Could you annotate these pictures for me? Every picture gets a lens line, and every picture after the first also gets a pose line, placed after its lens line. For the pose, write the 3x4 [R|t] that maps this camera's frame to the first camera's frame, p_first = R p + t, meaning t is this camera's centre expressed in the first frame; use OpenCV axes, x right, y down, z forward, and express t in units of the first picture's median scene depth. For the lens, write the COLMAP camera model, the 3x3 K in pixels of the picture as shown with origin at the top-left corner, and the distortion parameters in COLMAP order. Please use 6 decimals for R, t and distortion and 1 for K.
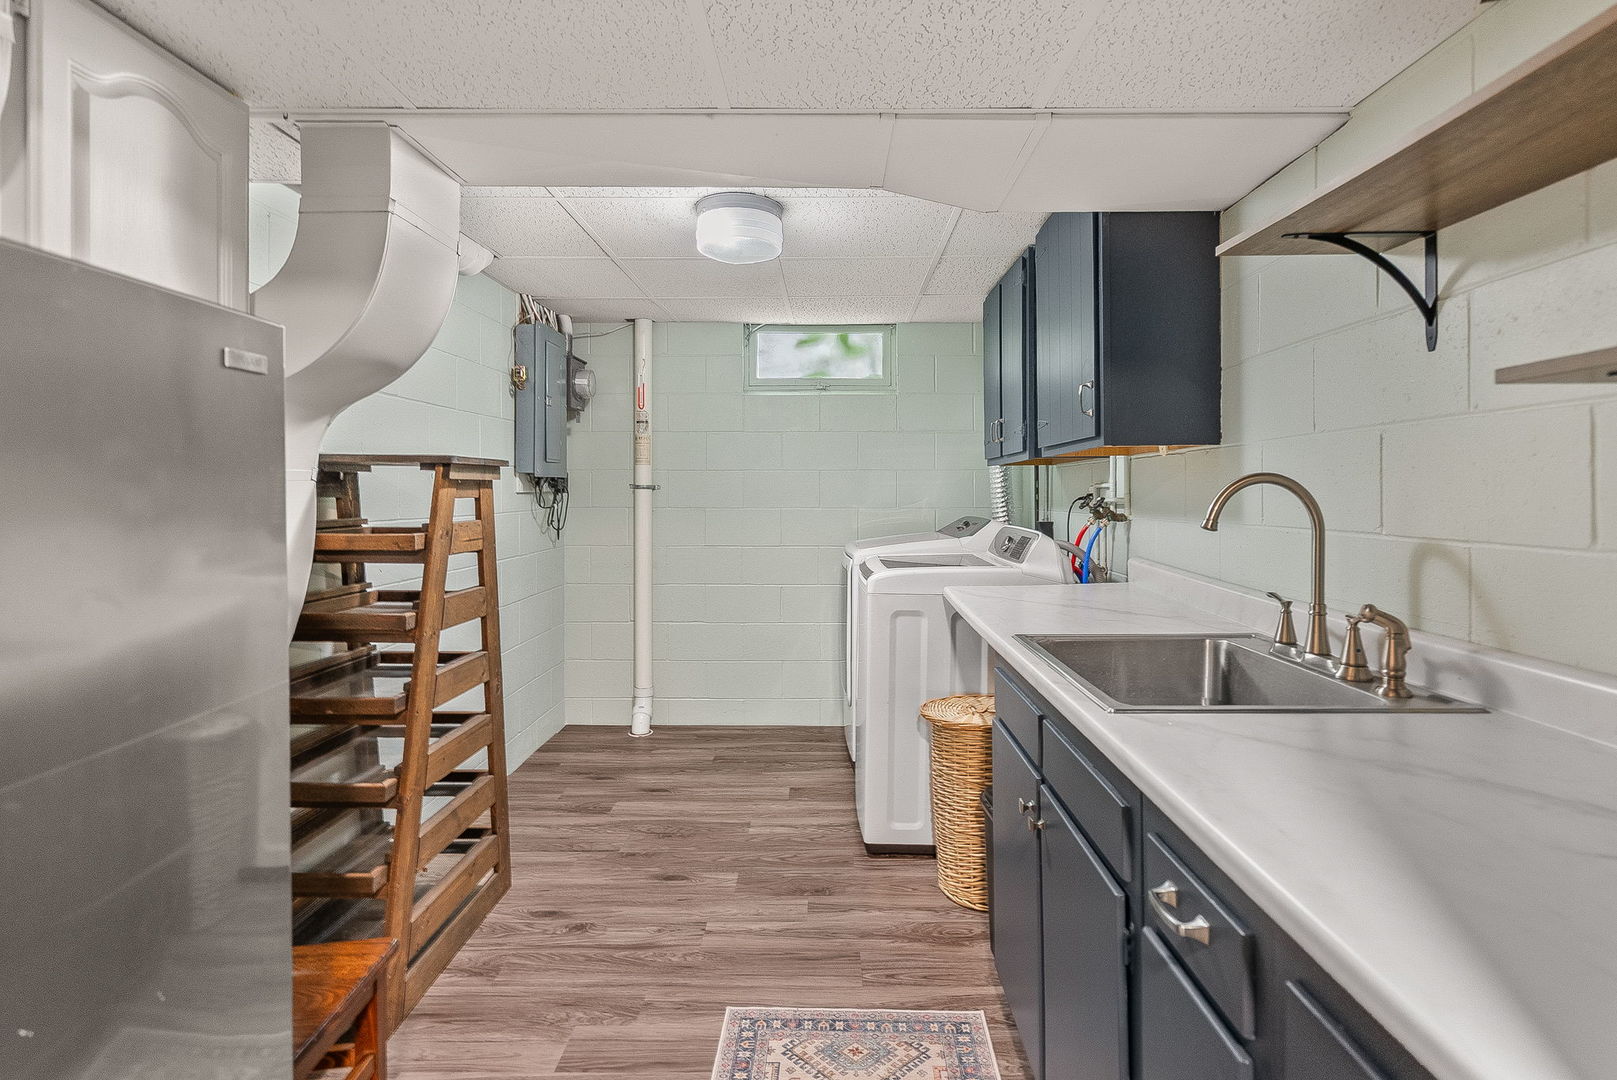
lens RADIAL K [[819.1, 0, 822.4], [0, 819.1, 501.6], [0, 0, 1]] dist [-0.001984, -0.000203]
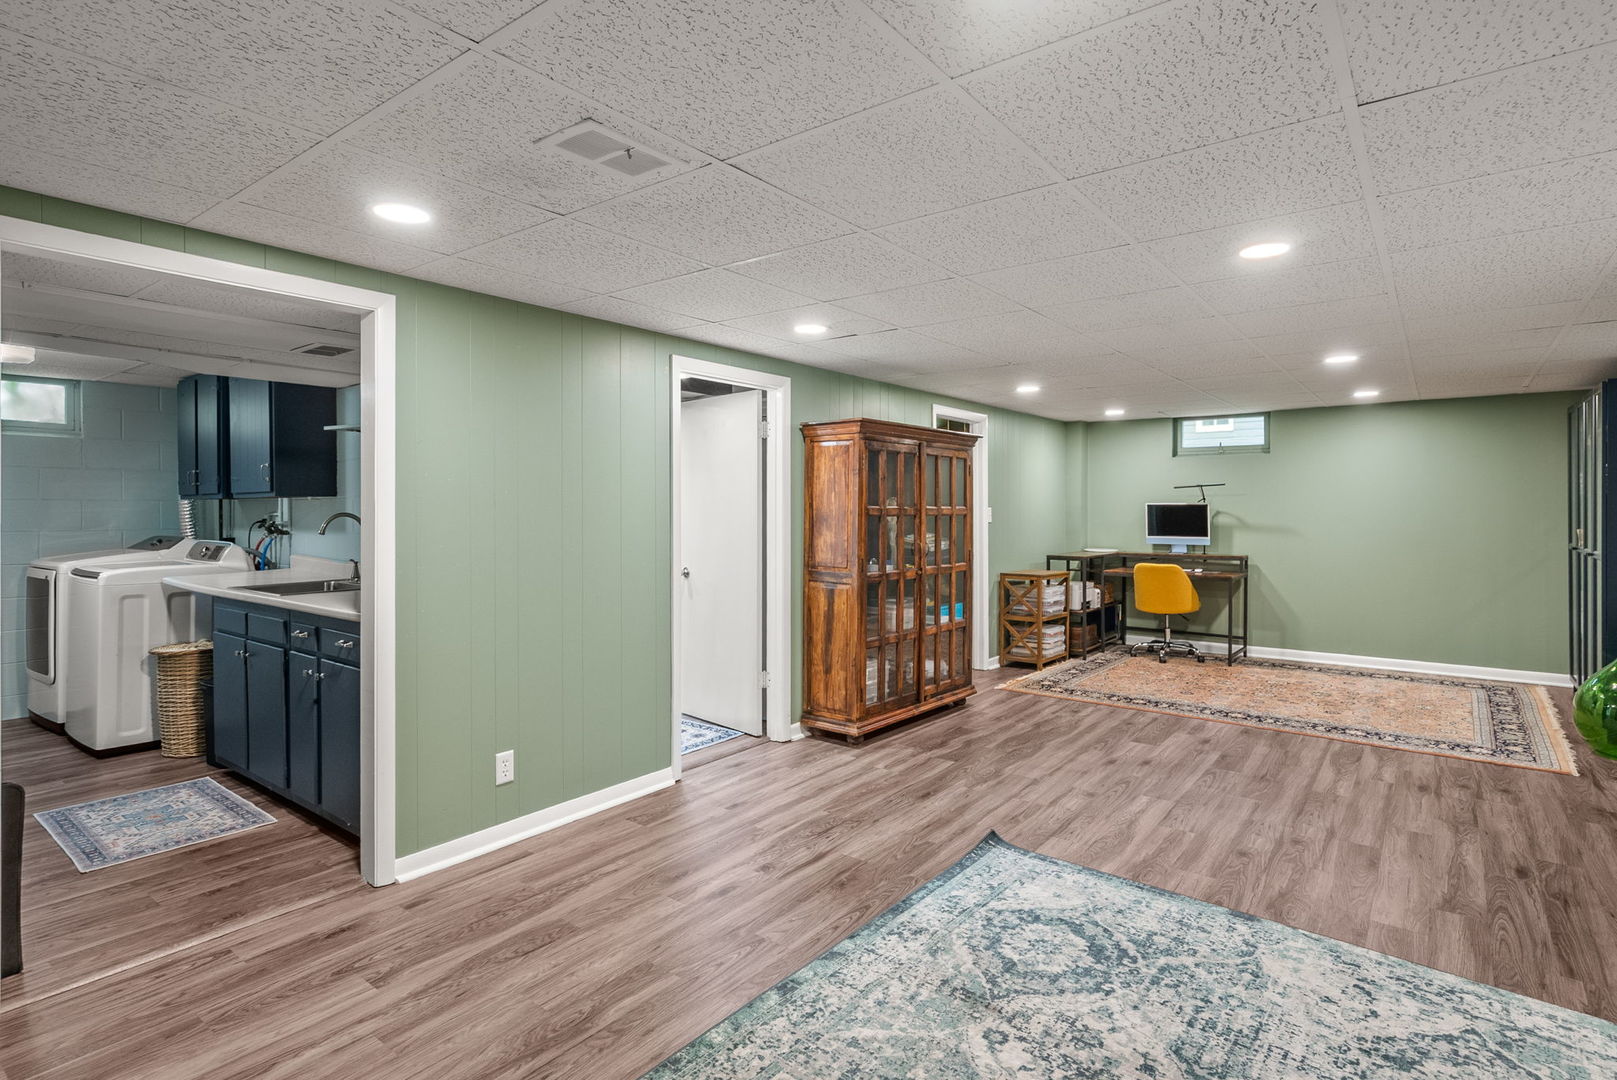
lens RADIAL K [[819.1, 0, 822.4], [0, 819.1, 501.6], [0, 0, 1]] dist [-0.001984, -0.000203]
pose [[0.601297, 0.007317, 0.798992, -0.335606], [0.011253, 0.999781, -0.017624, -0.003002], [-0.798946, 0.019588, 0.601083, -0.946702]]
